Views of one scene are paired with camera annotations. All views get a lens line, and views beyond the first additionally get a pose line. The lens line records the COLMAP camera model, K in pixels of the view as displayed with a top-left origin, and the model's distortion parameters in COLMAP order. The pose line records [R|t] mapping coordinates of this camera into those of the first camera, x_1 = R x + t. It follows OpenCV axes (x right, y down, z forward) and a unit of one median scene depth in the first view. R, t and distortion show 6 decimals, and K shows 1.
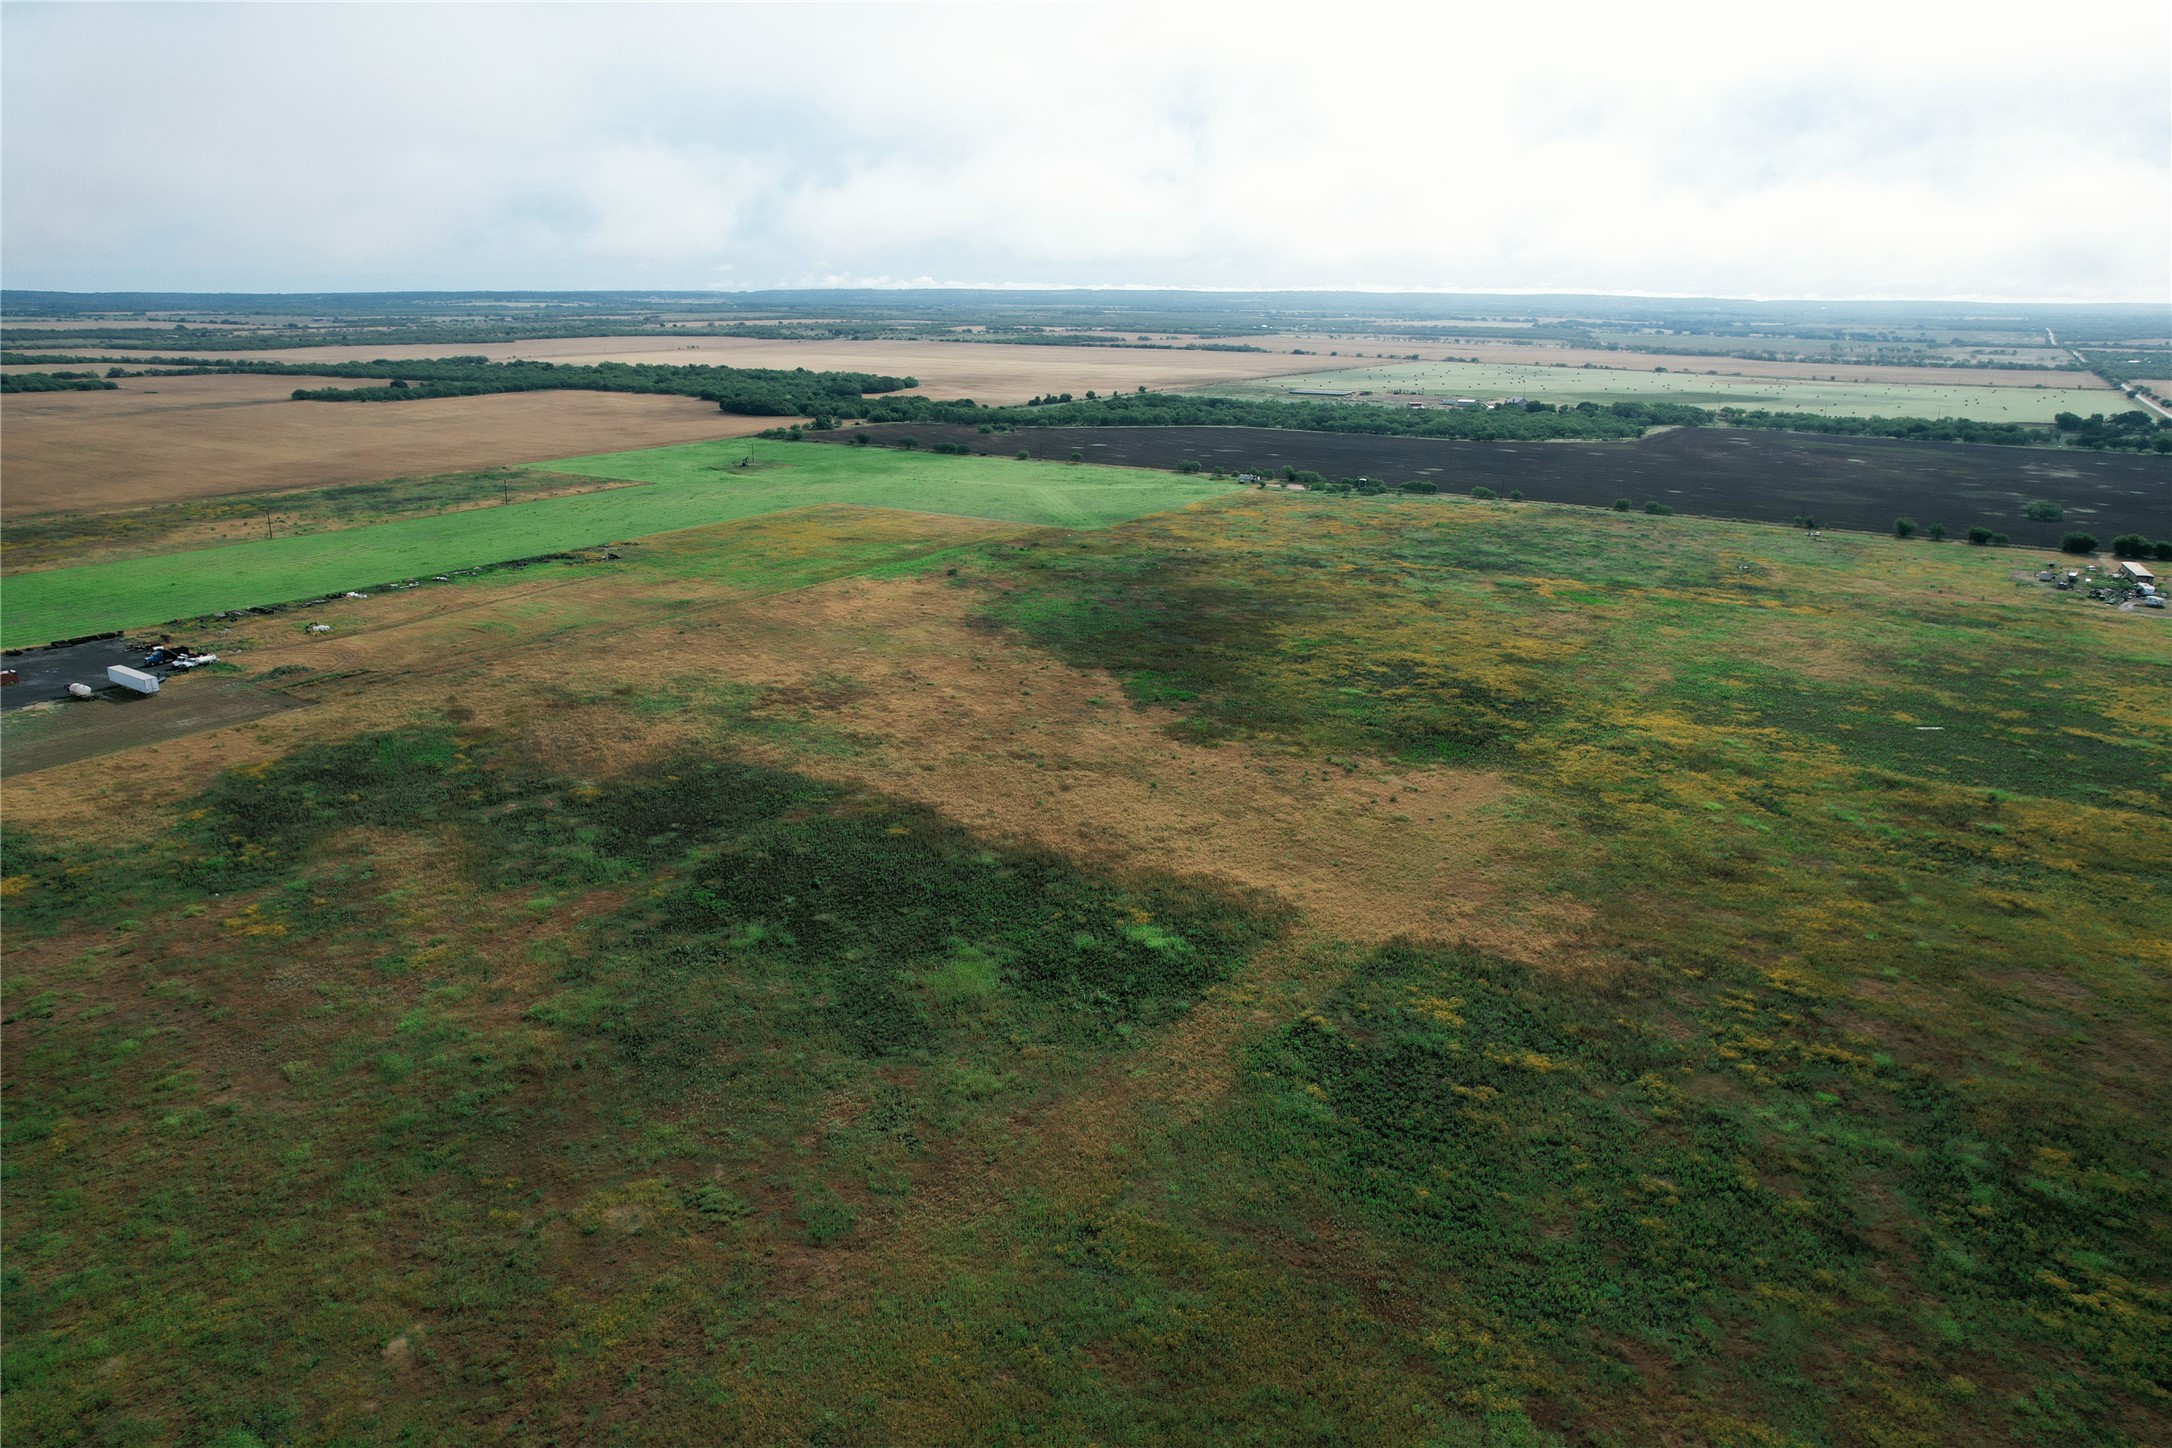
lens RADIAL K [[1389.4, 0, 1103.0], [0, 1389.4, 729.0], [0, 0, 1]] dist [-0.073355, 0.058887]
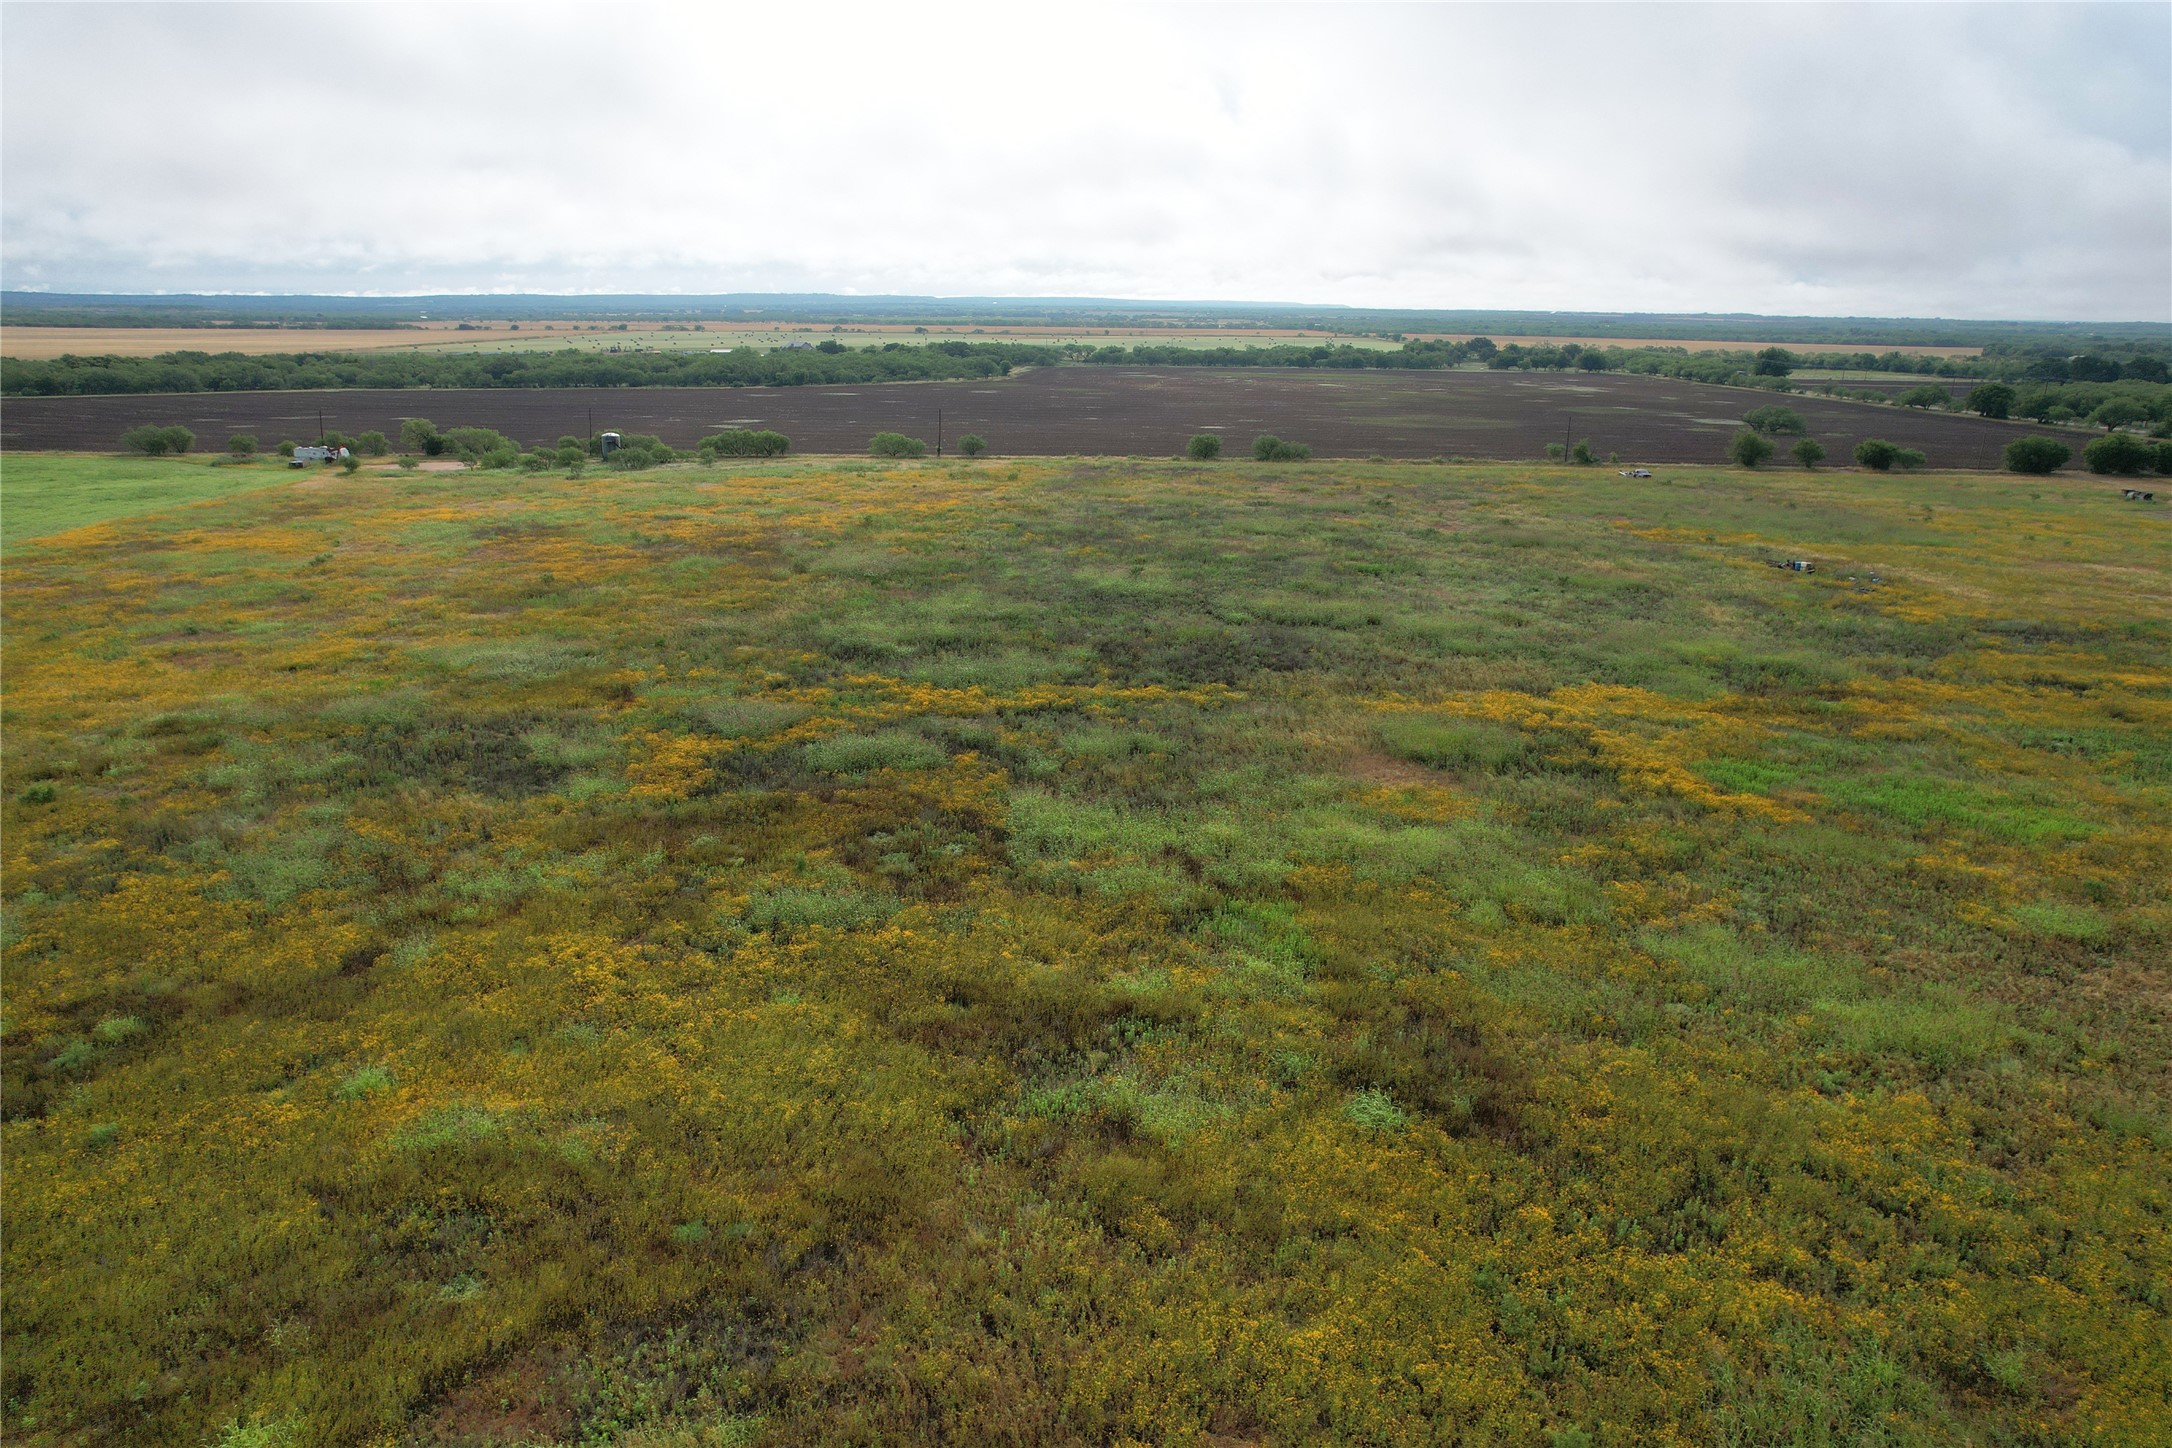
lens RADIAL K [[1389.4, 0, 1090.8], [0, 1389.4, 723.9], [0, 0, 1]] dist [-0.073355, 0.058887]
pose [[0.855244, -0.151266, 0.495658, 0.094063], [0.155731, 0.987262, 0.032586, -0.086438], [-0.494274, 0.049320, 0.867906, 0.579403]]
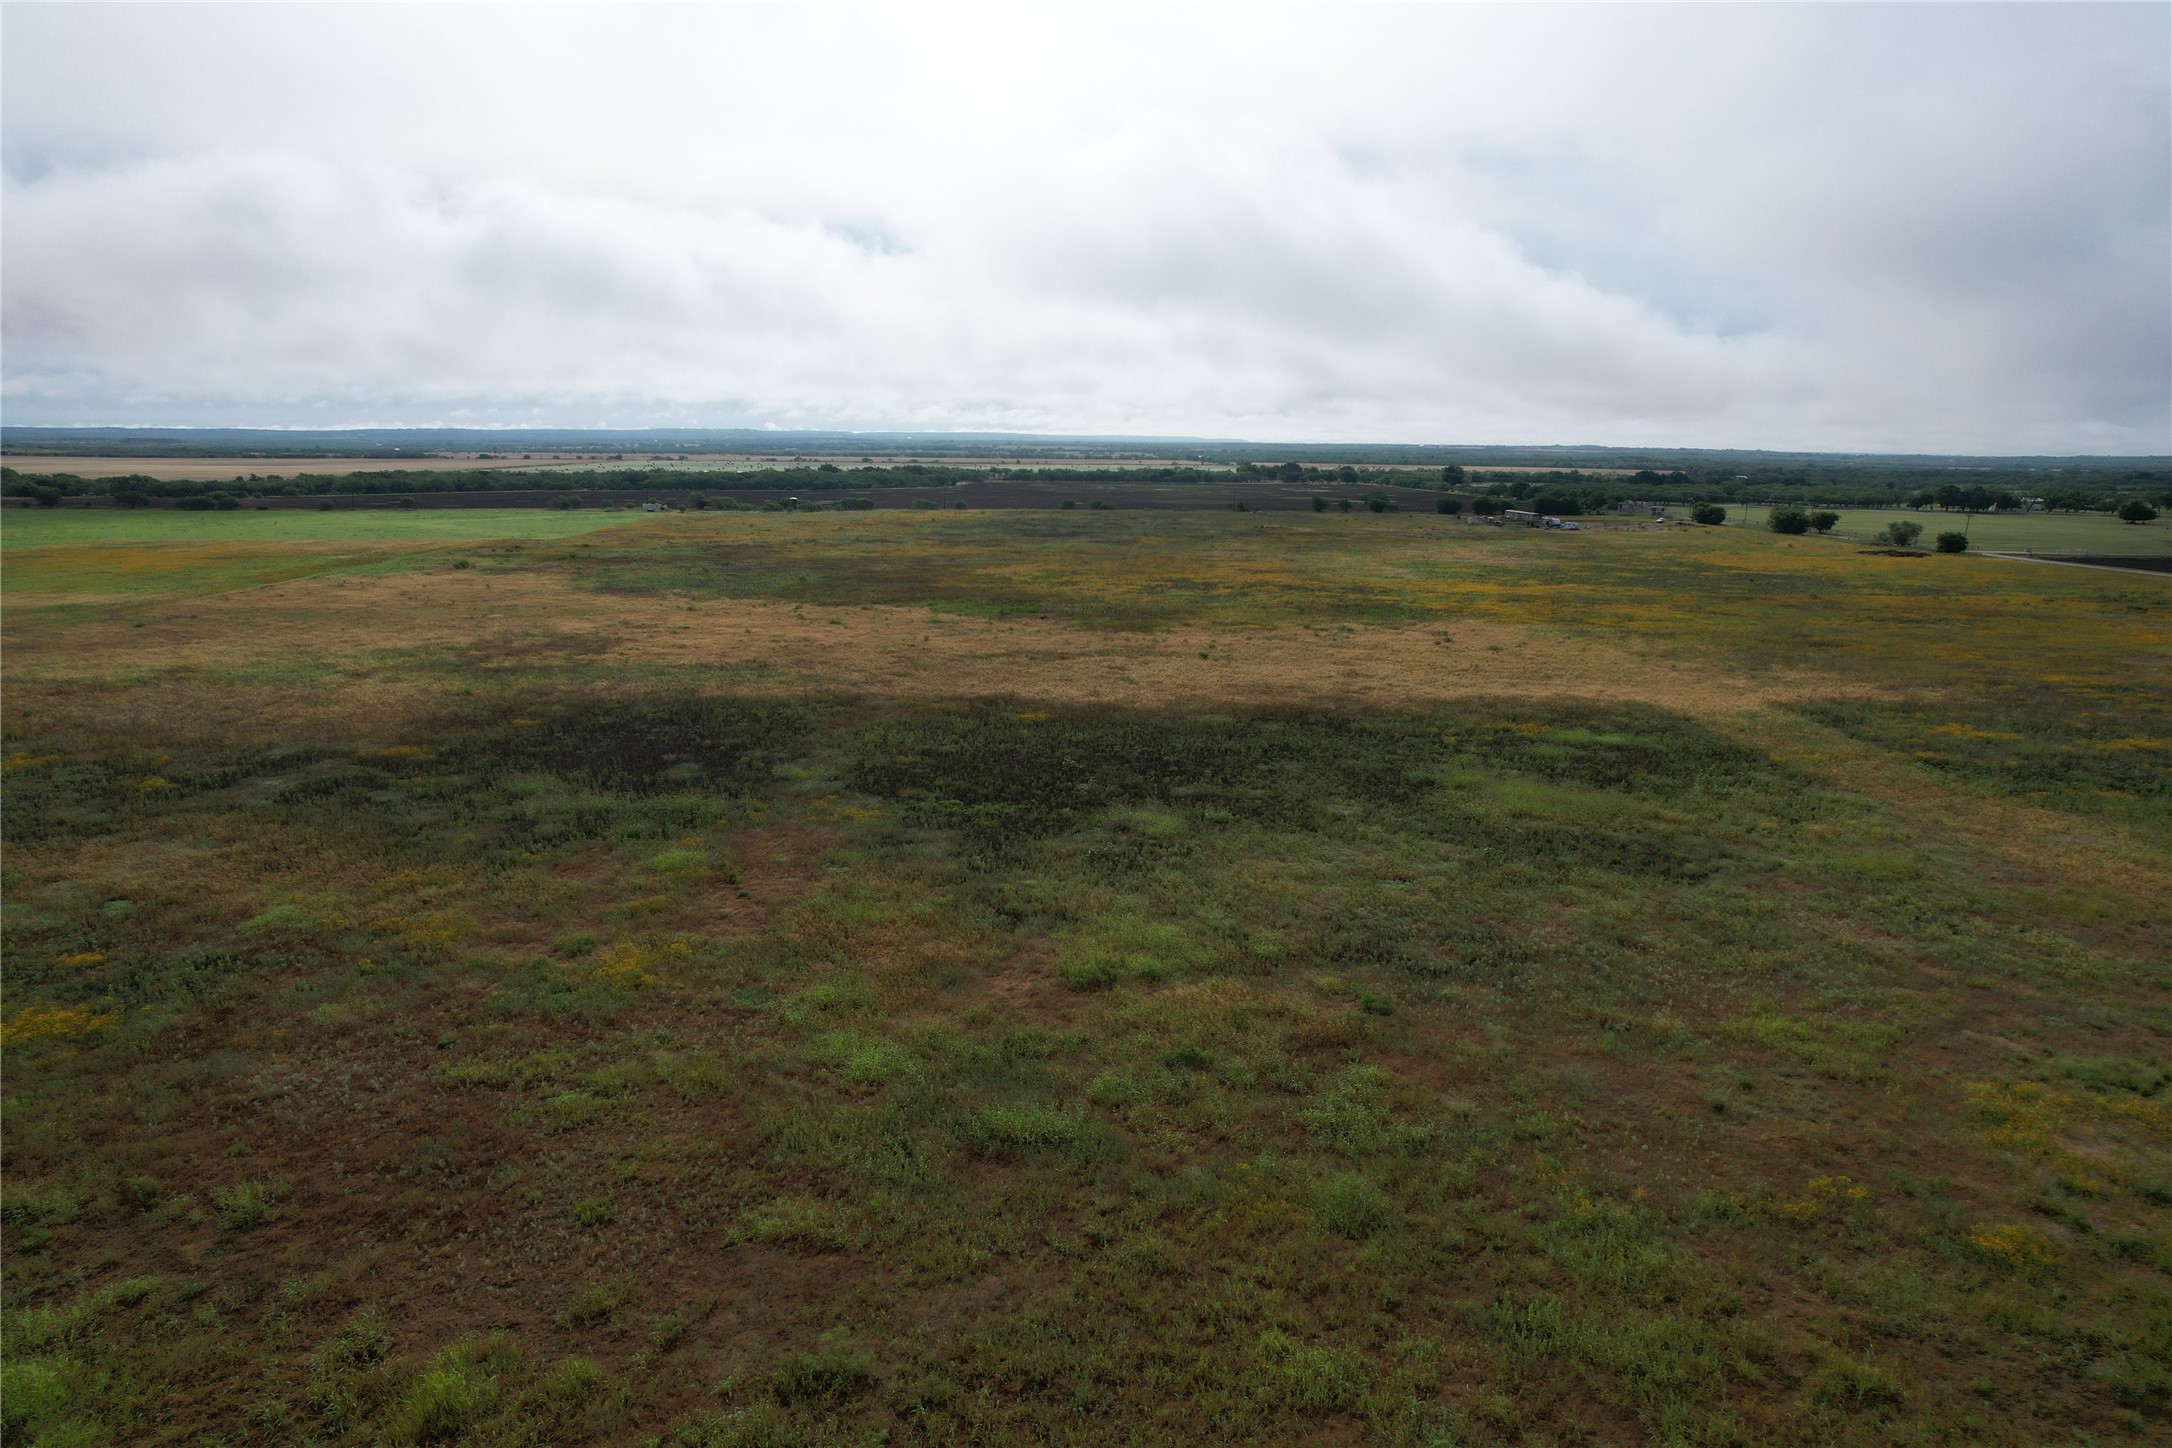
lens RADIAL K [[1389.4, 0, 1090.1], [0, 1389.4, 711.6], [0, 0, 1]] dist [-0.073355, 0.058887]
pose [[0.821051, -0.109153, 0.560322, -0.173418], [0.169912, 0.983790, -0.057329, 0.040379], [-0.544982, 0.142275, 0.826288, 0.174125]]
